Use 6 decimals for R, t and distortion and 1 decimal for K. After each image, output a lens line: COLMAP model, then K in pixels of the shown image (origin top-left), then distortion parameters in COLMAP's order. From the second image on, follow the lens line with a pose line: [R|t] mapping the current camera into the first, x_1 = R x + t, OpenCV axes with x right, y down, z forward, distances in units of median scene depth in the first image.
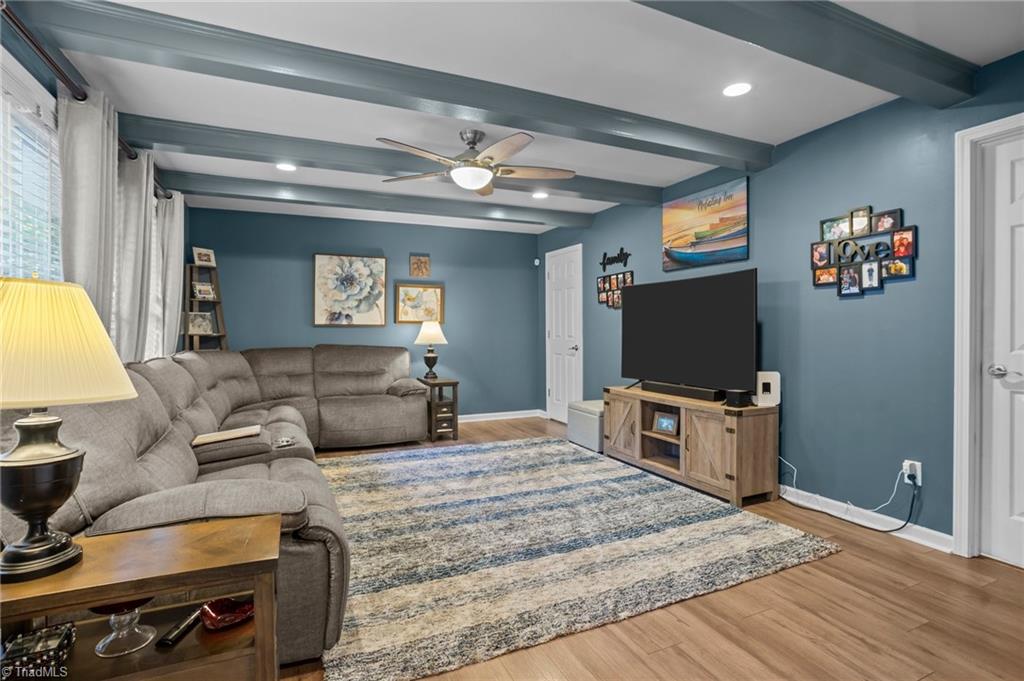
lens RADIAL K [[499.3, 0, 509.2], [0, 499.3, 339.8], [0, 0, 1]] dist [-0.069336, 0.038295]
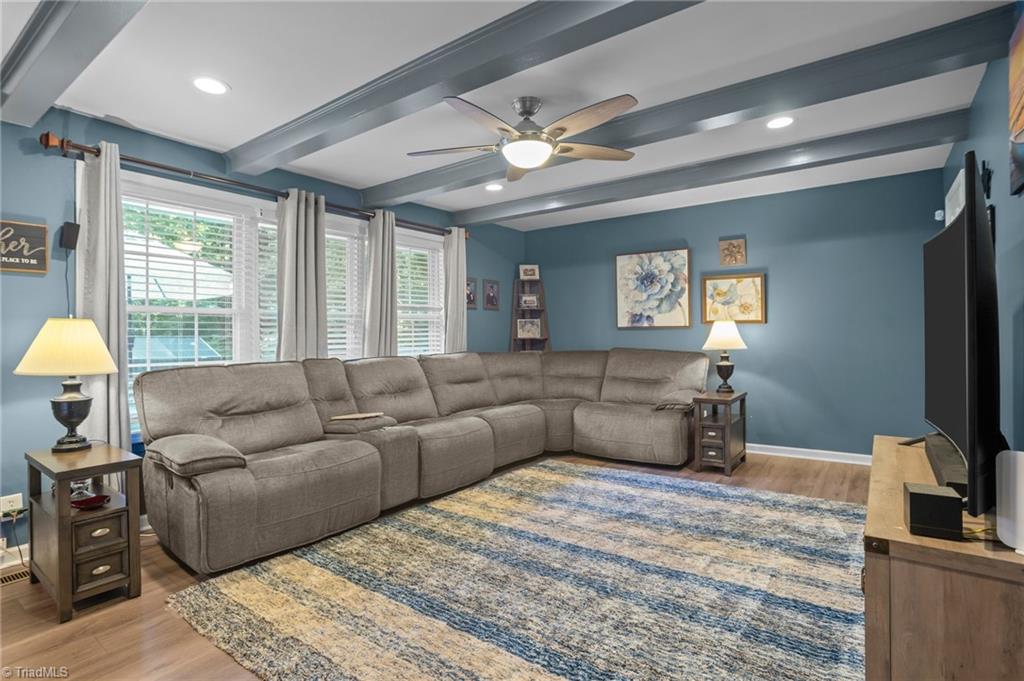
lens RADIAL K [[510.3, 0, 510.1], [0, 510.3, 335.5], [0, 0, 1]] dist [-0.078143, 0.042210]
pose [[0.494168, -0.005894, -0.869347, 0.421328], [-0.004720, 0.999944, -0.009462, -0.004886], [0.869354, 0.008779, 0.494112, 0.355137]]
